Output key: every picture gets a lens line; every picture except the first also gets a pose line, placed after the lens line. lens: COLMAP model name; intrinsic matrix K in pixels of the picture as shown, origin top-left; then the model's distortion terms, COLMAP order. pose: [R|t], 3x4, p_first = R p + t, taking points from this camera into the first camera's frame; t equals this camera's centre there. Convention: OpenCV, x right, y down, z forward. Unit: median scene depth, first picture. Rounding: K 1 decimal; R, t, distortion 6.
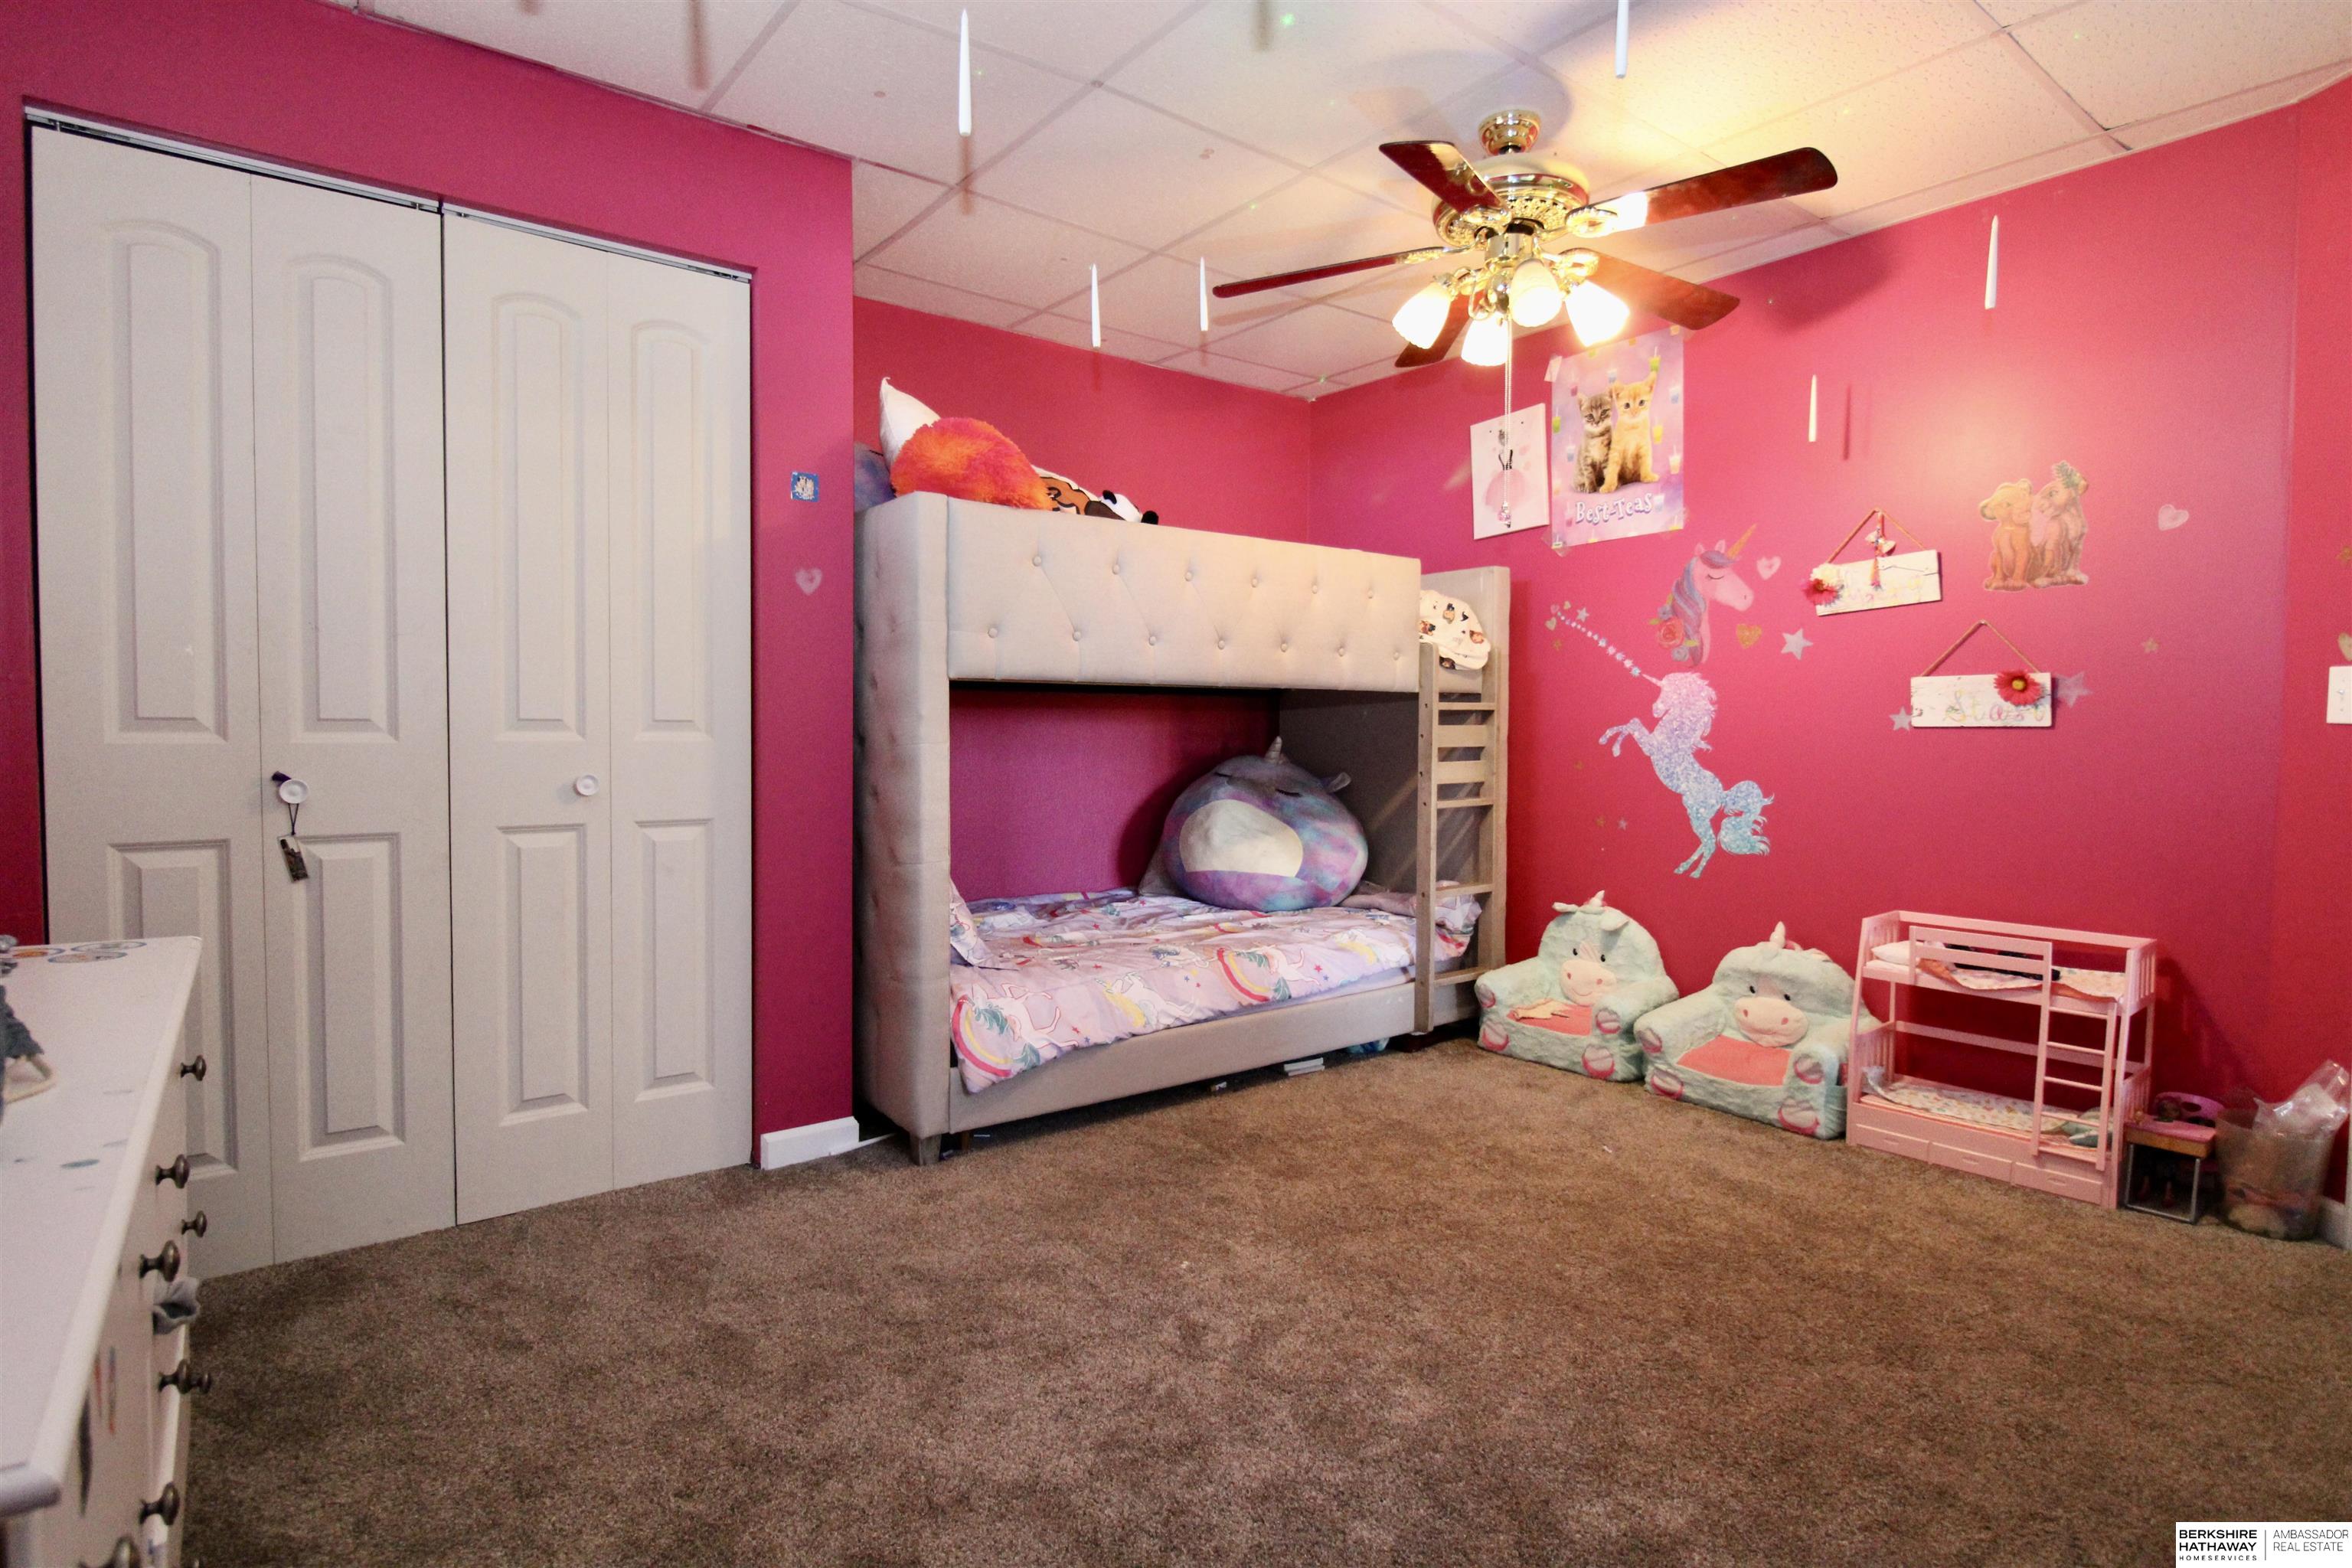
lens RADIAL K [[1229.4, 0, 1181.5], [0, 1229.4, 784.2], [0, 0, 1]] dist [0.003689, 0.000254]
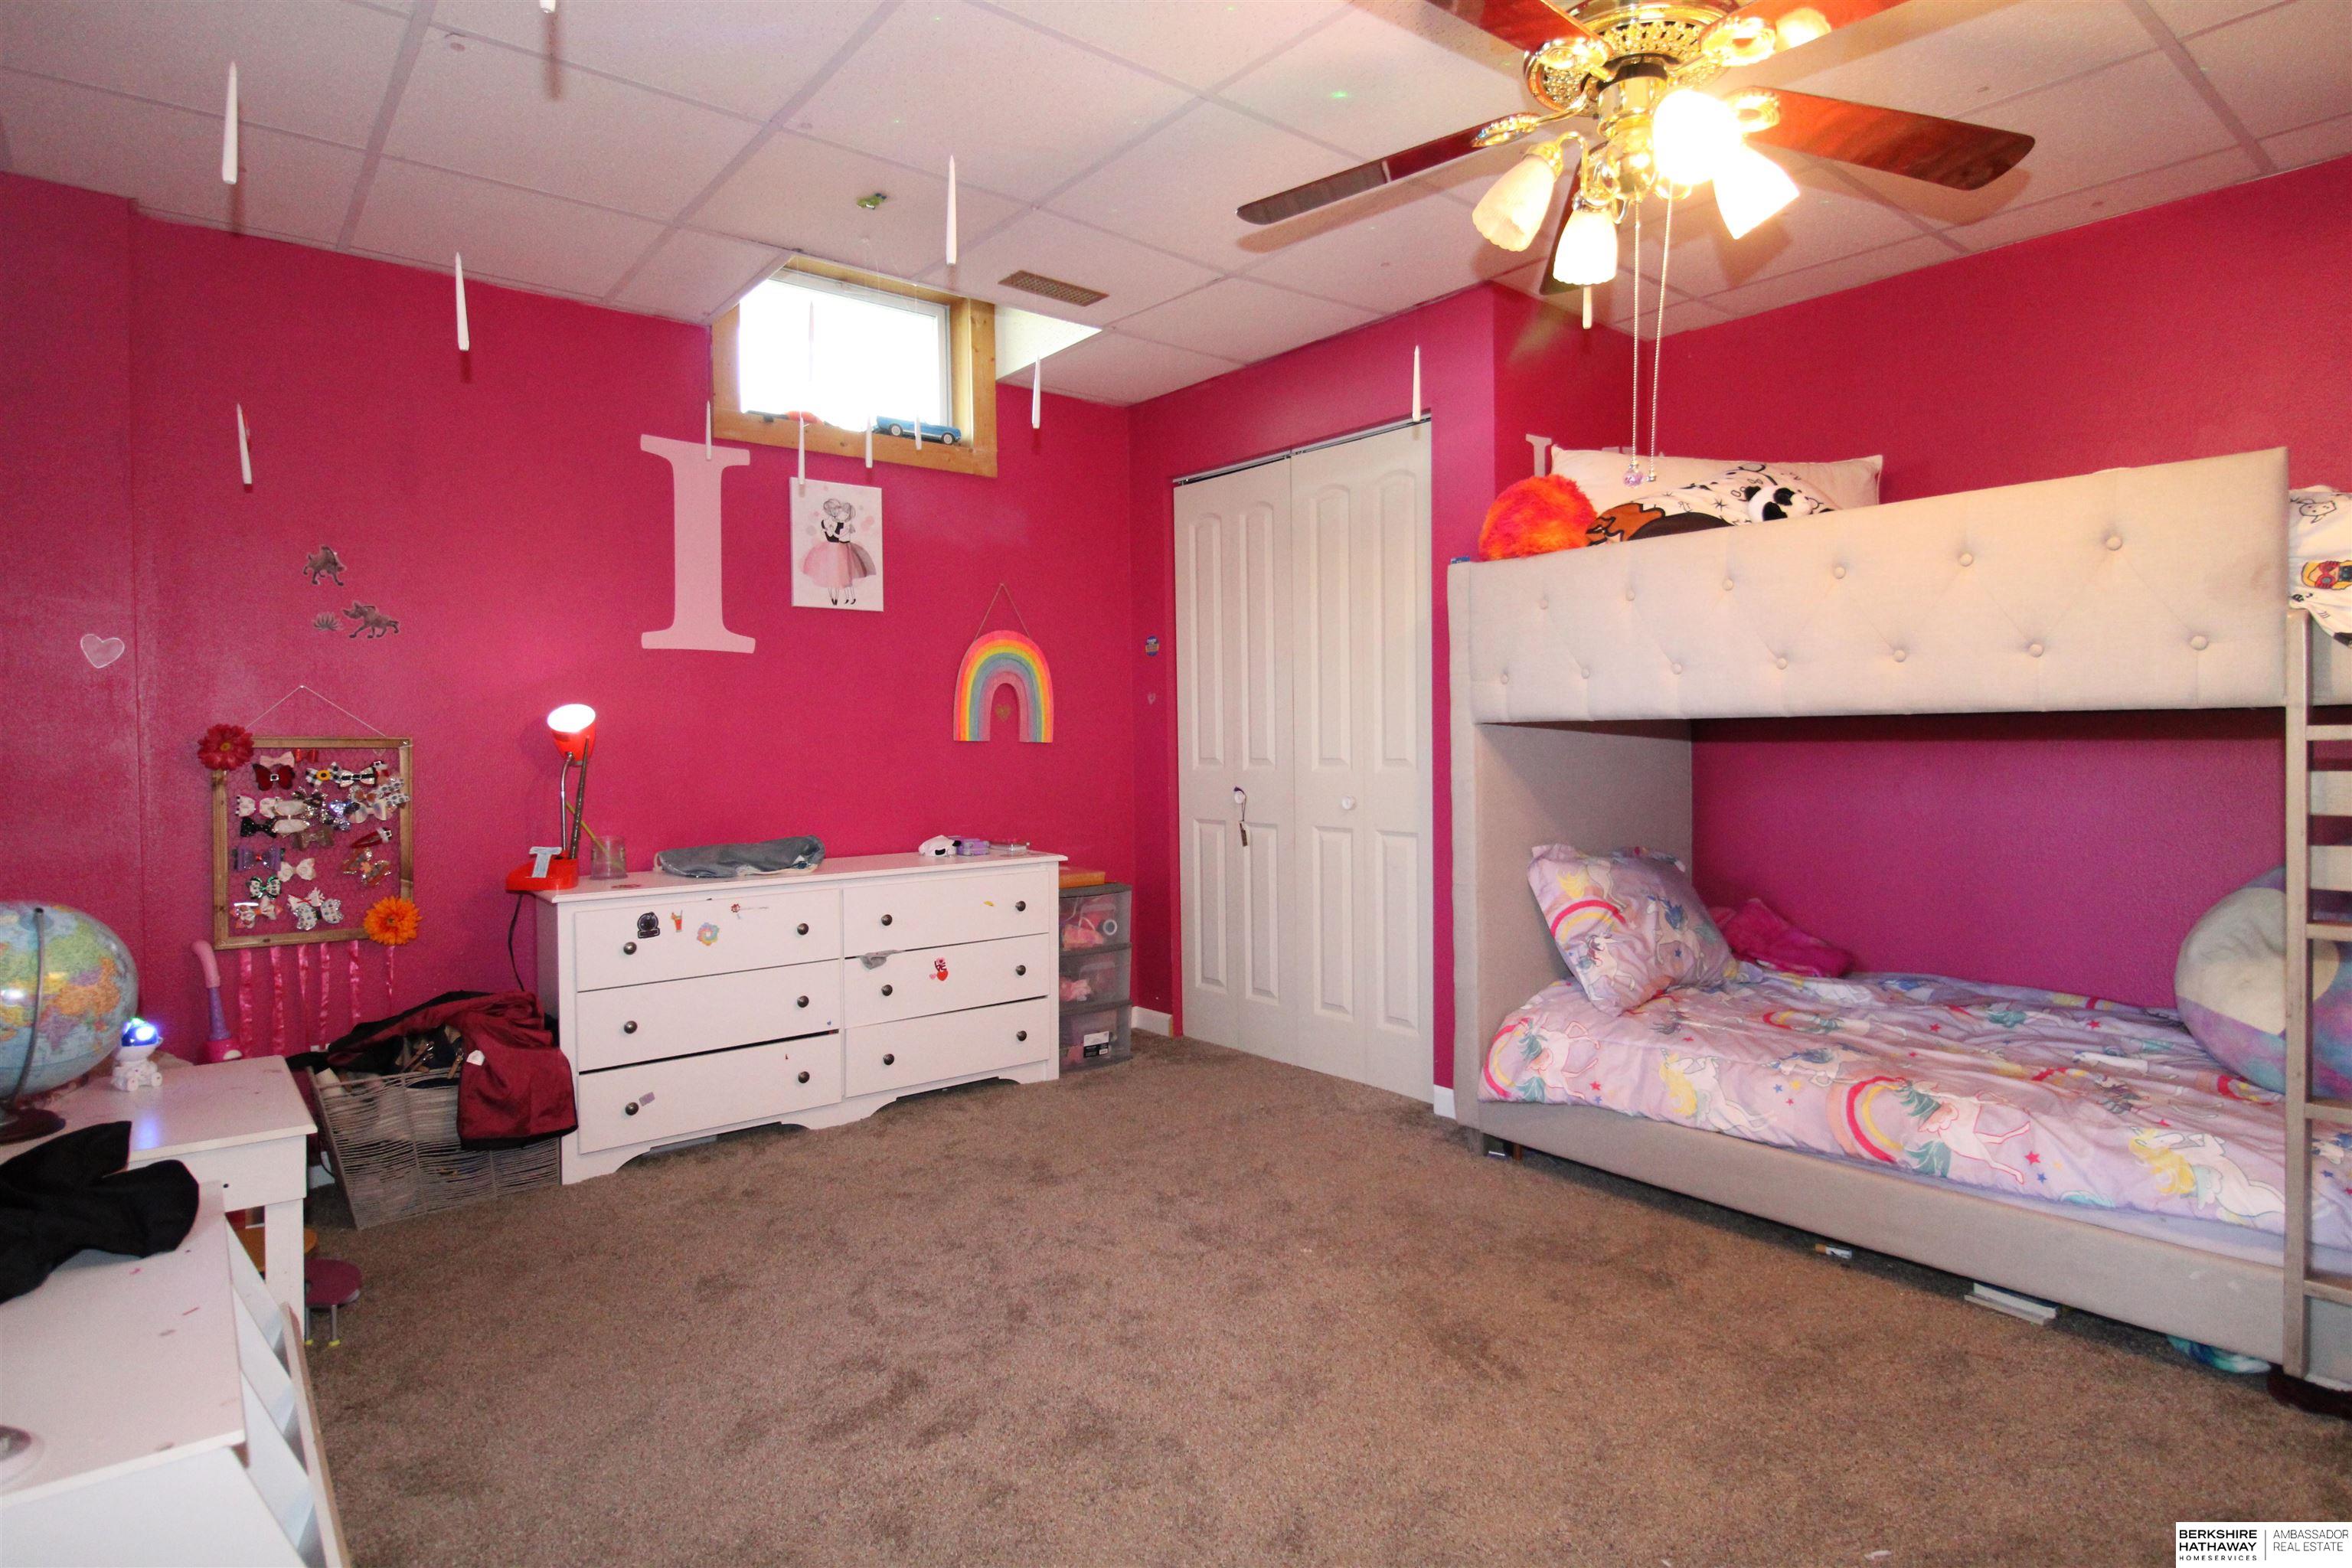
lens RADIAL K [[1257.5, 0, 1181.0], [0, 1257.5, 764.8], [0, 0, 1]] dist [-0.007196, -0.001804]
pose [[0.022062, 0.012427, -0.999679, 0.779070], [-0.044027, 0.998965, 0.011446, -0.040037], [0.998787, 0.043760, 0.022586, 0.578473]]
